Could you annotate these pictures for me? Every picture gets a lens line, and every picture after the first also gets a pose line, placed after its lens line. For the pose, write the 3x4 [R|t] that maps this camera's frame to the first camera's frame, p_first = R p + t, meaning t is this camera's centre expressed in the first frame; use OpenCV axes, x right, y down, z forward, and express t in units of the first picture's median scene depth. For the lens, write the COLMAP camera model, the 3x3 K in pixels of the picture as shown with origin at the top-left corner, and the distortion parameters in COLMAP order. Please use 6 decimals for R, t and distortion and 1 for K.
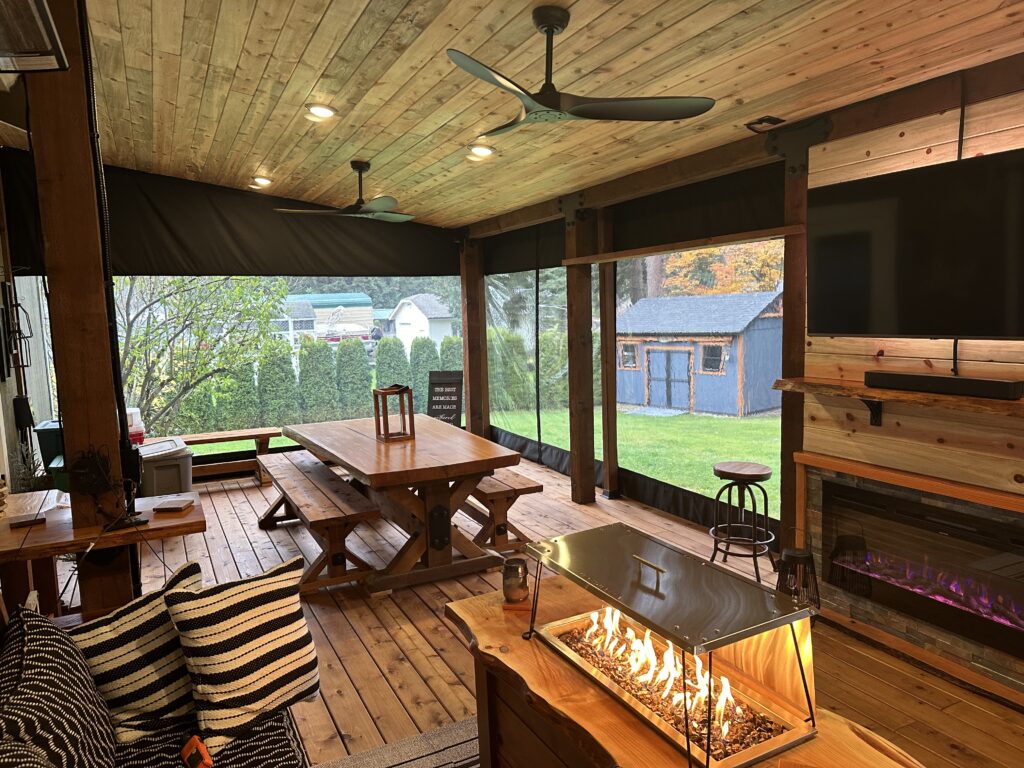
lens RADIAL K [[710.7, 0, 511.5], [0, 710.7, 381.6], [0, 0, 1]] dist [0.033583, -0.017267]
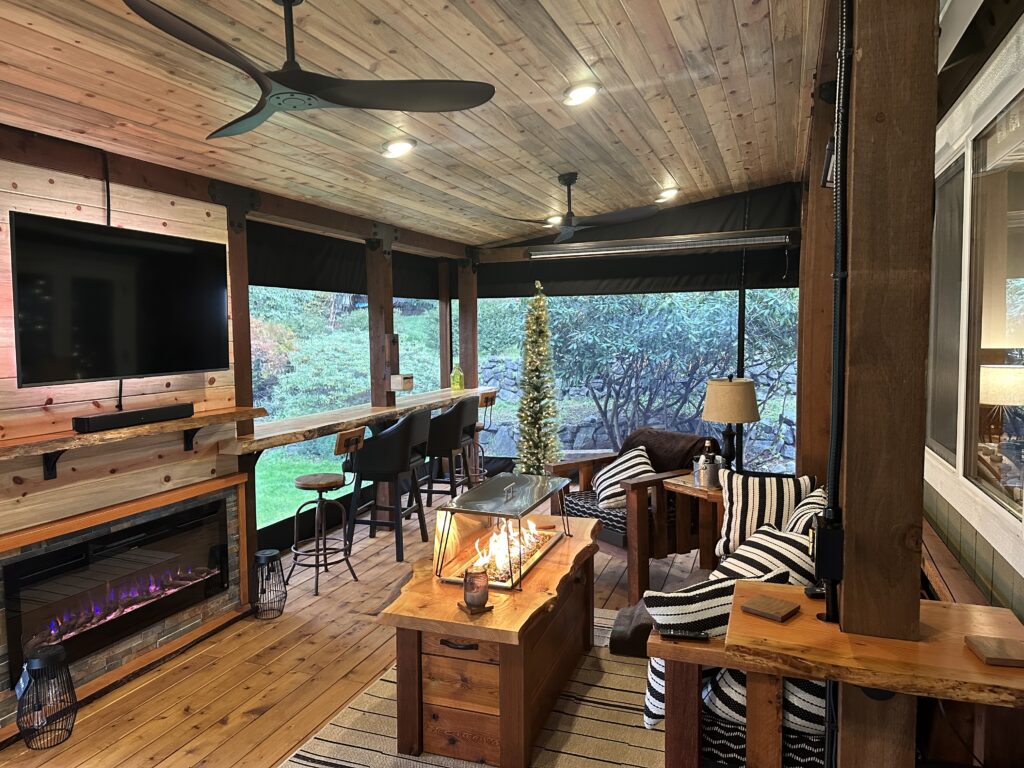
lens RADIAL K [[710.7, 0, 511.5], [0, 710.7, 384.8], [0, 0, 1]] dist [0.033583, -0.017267]
pose [[-0.667083, -0.014717, 0.744838, -0.643650], [0.114845, 0.985822, 0.122335, -0.115382], [-0.736078, 0.167148, -0.655934, 1.252486]]
